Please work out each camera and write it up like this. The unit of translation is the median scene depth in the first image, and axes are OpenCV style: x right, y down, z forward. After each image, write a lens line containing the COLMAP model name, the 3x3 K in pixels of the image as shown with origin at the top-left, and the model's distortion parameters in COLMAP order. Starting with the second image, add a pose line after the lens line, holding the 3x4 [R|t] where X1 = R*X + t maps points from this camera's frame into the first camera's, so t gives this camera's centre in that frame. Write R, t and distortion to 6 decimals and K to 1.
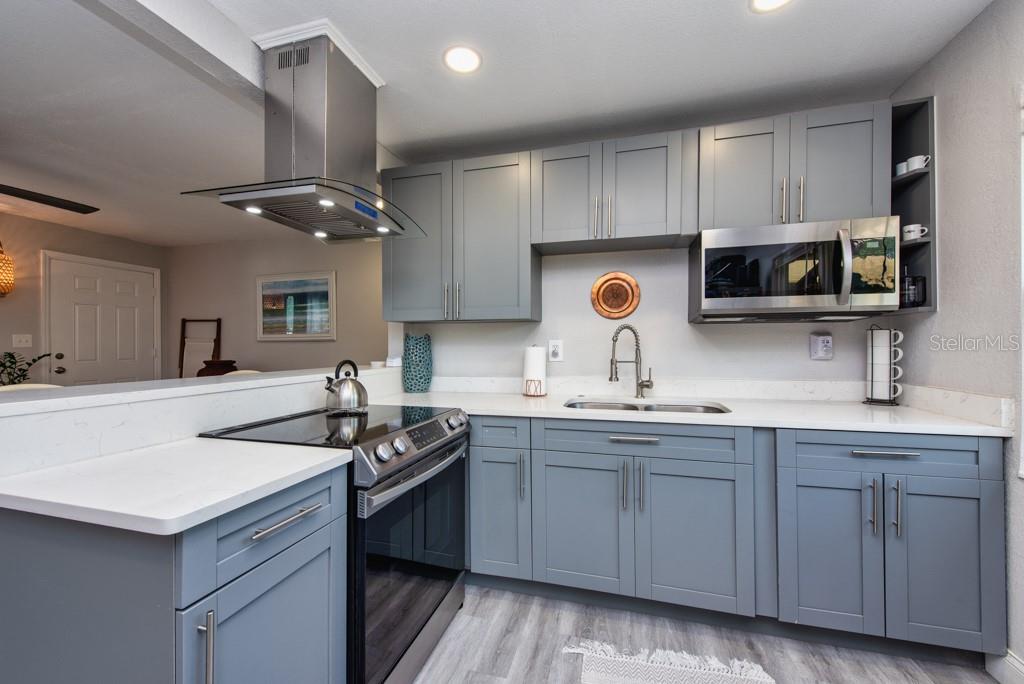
lens RADIAL K [[404.2, 0, 510.7], [0, 404.2, 343.4], [0, 0, 1]] dist [0.016349, -0.003976]
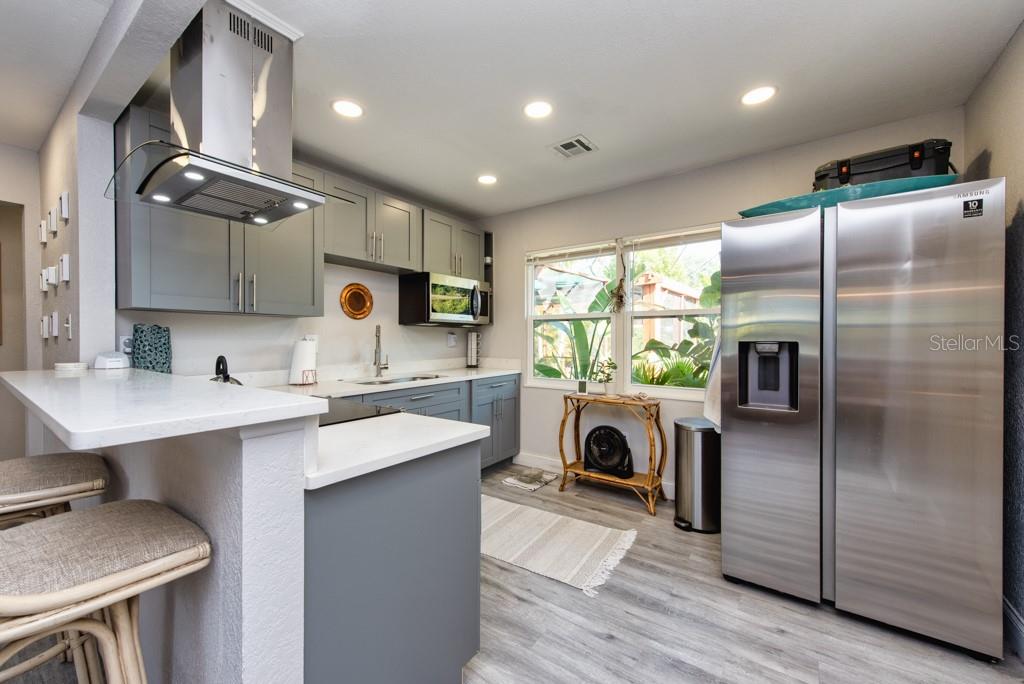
lens RADIAL K [[404.2, 0, 520.8], [0, 404.2, 340.8], [0, 0, 1]] dist [0.016349, -0.003976]
pose [[0.330890, -0.002297, 0.943667, -0.989827], [-0.005331, 0.999977, 0.004304, 0.000590], [-0.943654, -0.006455, 0.330870, 0.081064]]
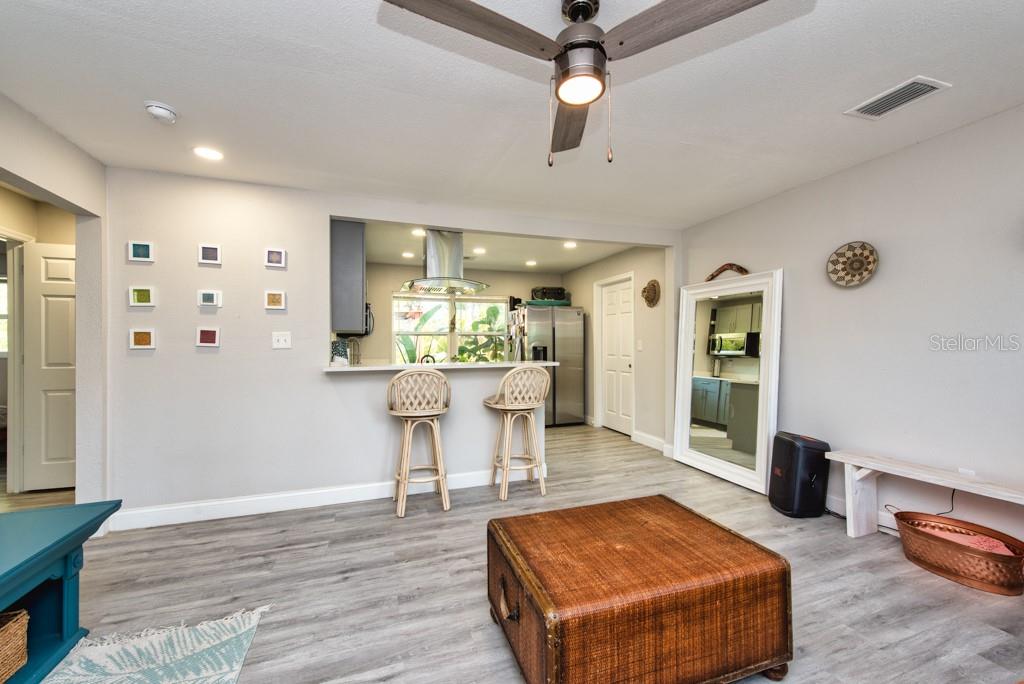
lens RADIAL K [[404.2, 0, 510.2], [0, 404.2, 345.7], [0, 0, 1]] dist [0.016349, -0.003976]
pose [[-0.588311, 0.001174, 0.808634, -2.159059], [-0.000158, 0.999999, -0.001566, -0.001429], [-0.808634, -0.001049, -0.588310, 1.767065]]
